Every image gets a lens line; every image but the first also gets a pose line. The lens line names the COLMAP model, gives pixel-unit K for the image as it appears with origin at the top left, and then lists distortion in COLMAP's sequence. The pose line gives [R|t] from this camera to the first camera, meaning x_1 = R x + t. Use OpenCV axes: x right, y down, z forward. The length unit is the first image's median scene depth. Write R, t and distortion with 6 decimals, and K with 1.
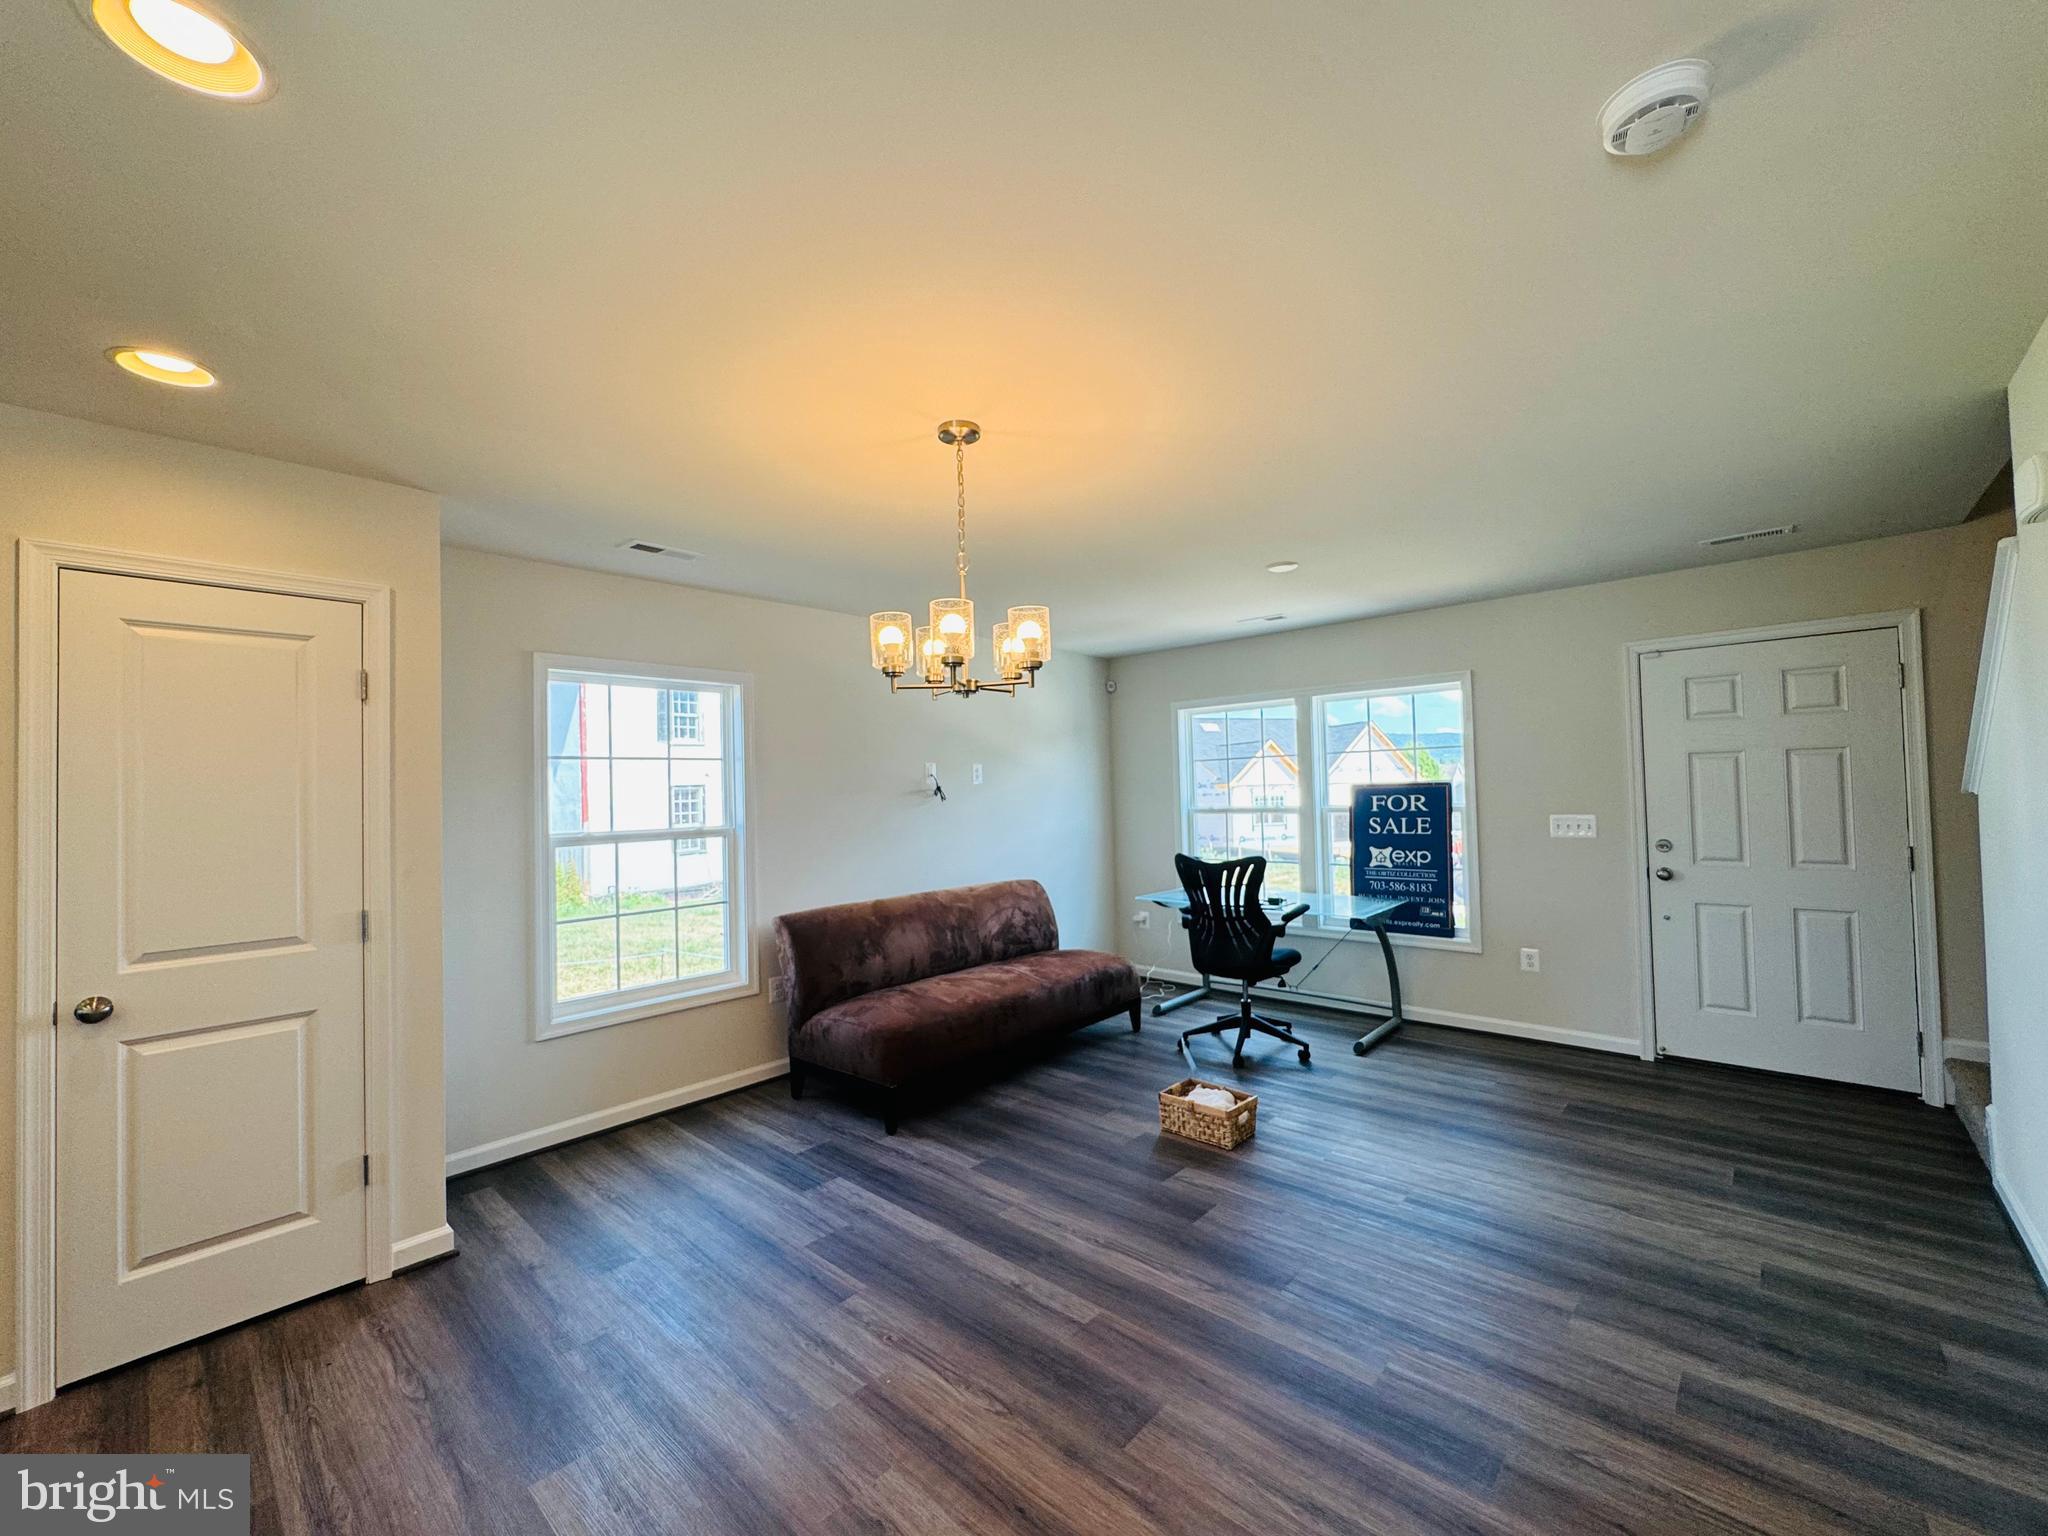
lens RADIAL K [[820.8, 0, 1016.5], [0, 820.8, 769.8], [0, 0, 1]] dist [-0.001419, 0.000187]
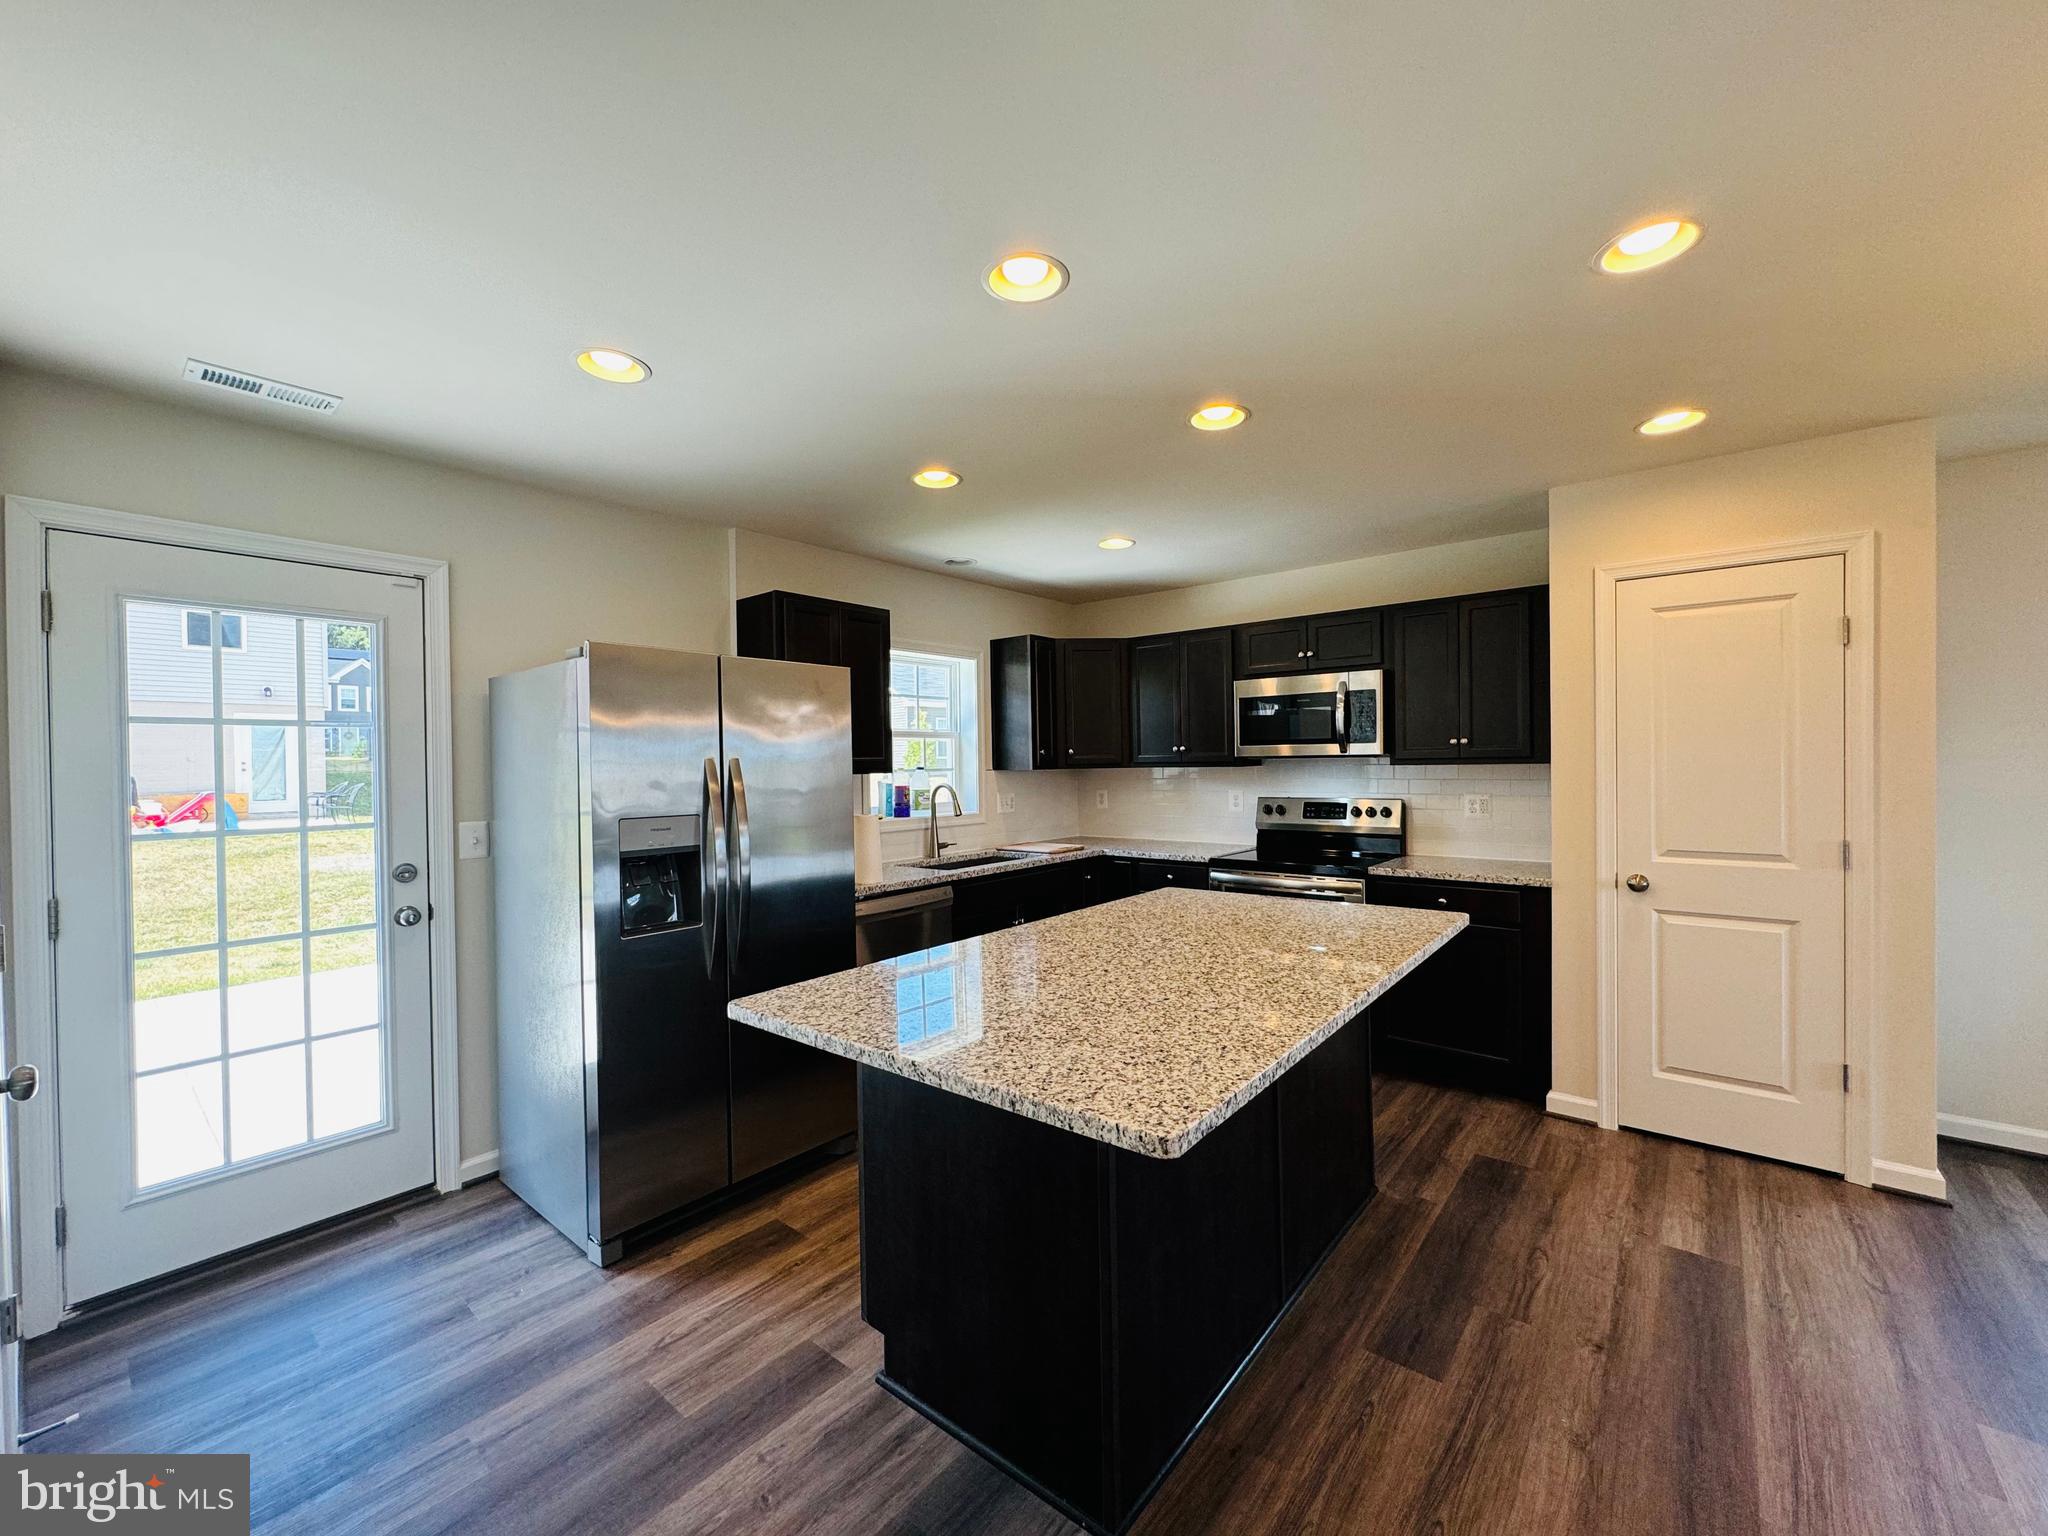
lens RADIAL K [[820.8, 0, 1016.5], [0, 820.8, 769.8], [0, 0, 1]] dist [-0.001419, 0.000187]
pose [[0.046049, 0.037225, -0.998245, 0.266901], [0.036260, 0.998585, 0.038910, -0.003216], [0.998281, -0.037988, 0.044634, -0.155629]]
